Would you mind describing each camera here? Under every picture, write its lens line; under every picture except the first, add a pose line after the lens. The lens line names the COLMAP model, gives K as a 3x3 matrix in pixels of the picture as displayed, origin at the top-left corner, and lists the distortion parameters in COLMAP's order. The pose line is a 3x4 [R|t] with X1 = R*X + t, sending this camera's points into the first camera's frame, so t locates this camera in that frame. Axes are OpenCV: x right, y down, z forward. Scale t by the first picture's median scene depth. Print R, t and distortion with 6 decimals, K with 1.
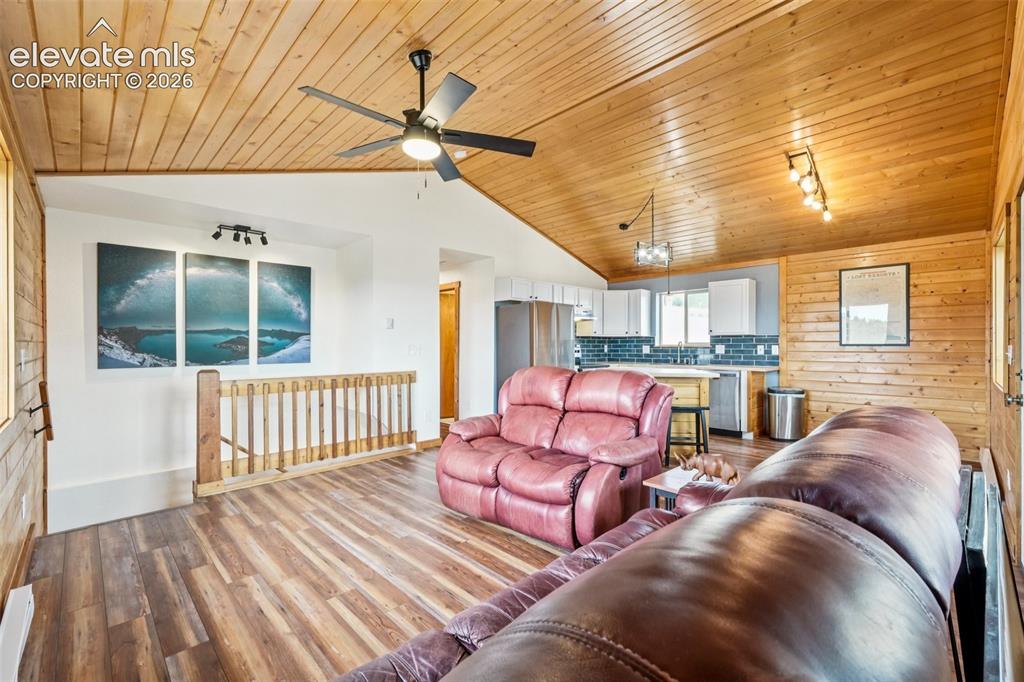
lens RADIAL K [[443.2, 0, 514.2], [0, 443.2, 344.8], [0, 0, 1]] dist [0.003421, 0.001820]
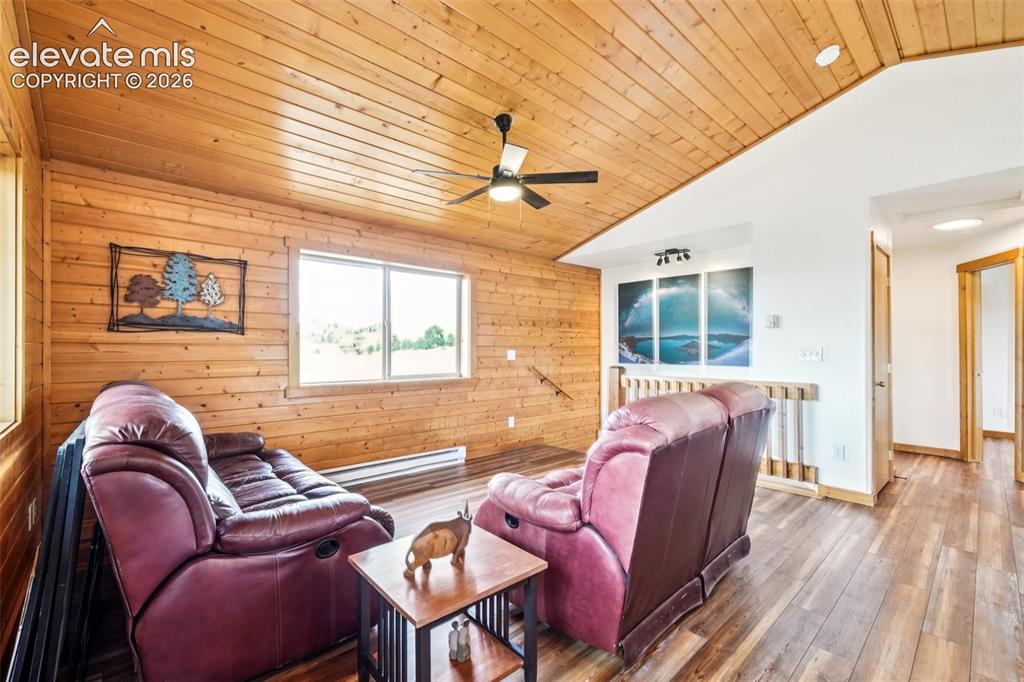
lens RADIAL K [[443.2, 0, 514.0], [0, 443.2, 350.6], [0, 0, 1]] dist [0.003421, 0.001820]
pose [[-0.040973, 0.007416, -0.999133, 0.525041], [-0.002396, 0.999969, 0.007520, -0.001349], [0.999157, 0.002702, -0.040954, 0.542123]]
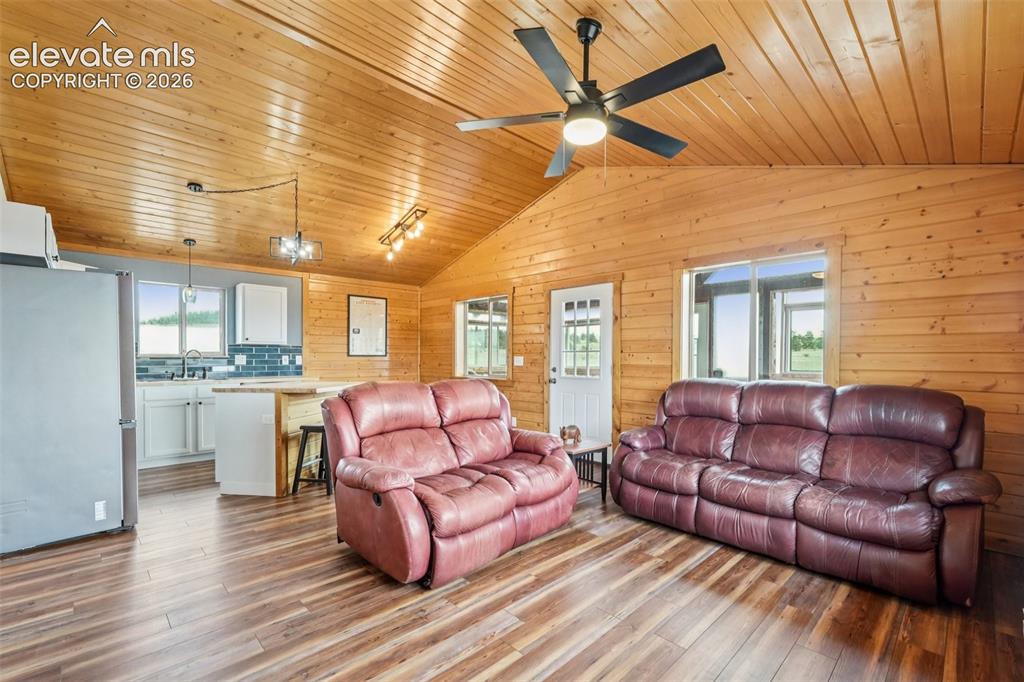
lens RADIAL K [[443.2, 0, 522.4], [0, 443.2, 360.0], [0, 0, 1]] dist [0.003421, 0.001820]
pose [[0.002968, -0.006756, 0.999973, -0.541854], [-0.002848, 0.999973, 0.006765, 0.003506], [-0.999992, -0.002868, 0.002949, 0.557656]]
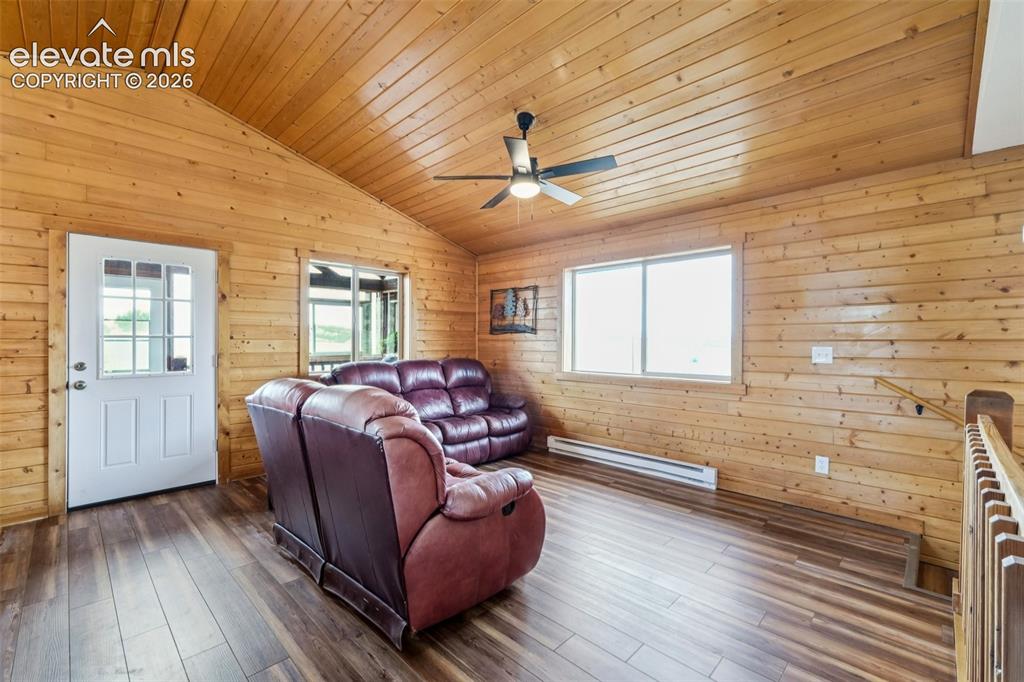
lens RADIAL K [[443.2, 0, 509.8], [0, 443.2, 339.2], [0, 0, 1]] dist [0.003421, 0.001820]
pose [[-0.999949, 0.000487, -0.010083, -0.077776], [0.000542, 0.999985, -0.005488, -0.001768], [0.010080, -0.005493, -0.999934, 1.143155]]
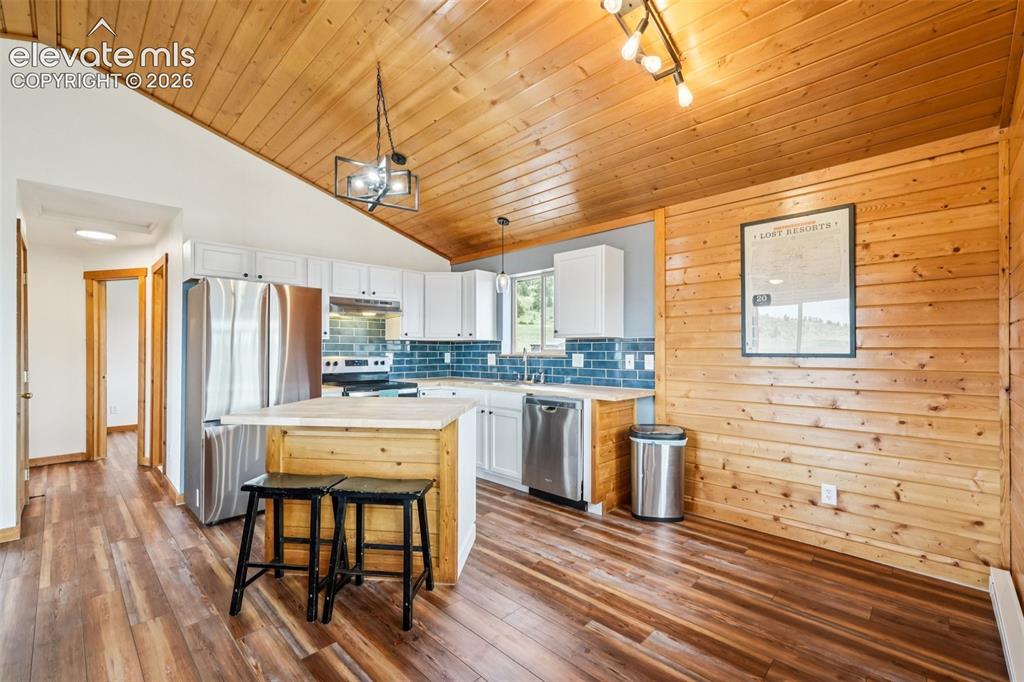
lens RADIAL K [[443.2, 0, 513.3], [0, 443.2, 347.7], [0, 0, 1]] dist [0.003421, 0.001820]
pose [[0.999914, -0.000487, 0.013139, 0.466307], [0.000520, 0.999997, -0.002554, -0.008593], [-0.013137, 0.002561, 0.999910, 0.467227]]
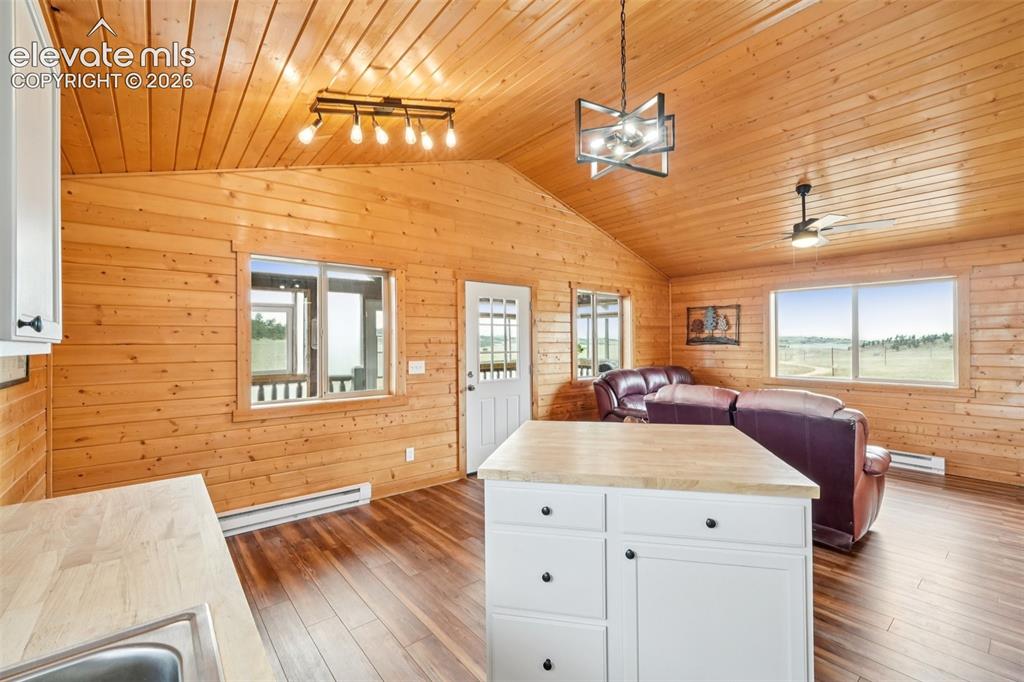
lens RADIAL K [[443.2, 0, 513.1], [0, 443.2, 338.2], [0, 0, 1]] dist [0.003421, 0.001820]
pose [[-0.996214, 0.007466, 0.086611, 0.376805], [0.006513, 0.999915, -0.011290, -0.030072], [-0.086688, -0.010683, -0.996178, 1.396704]]
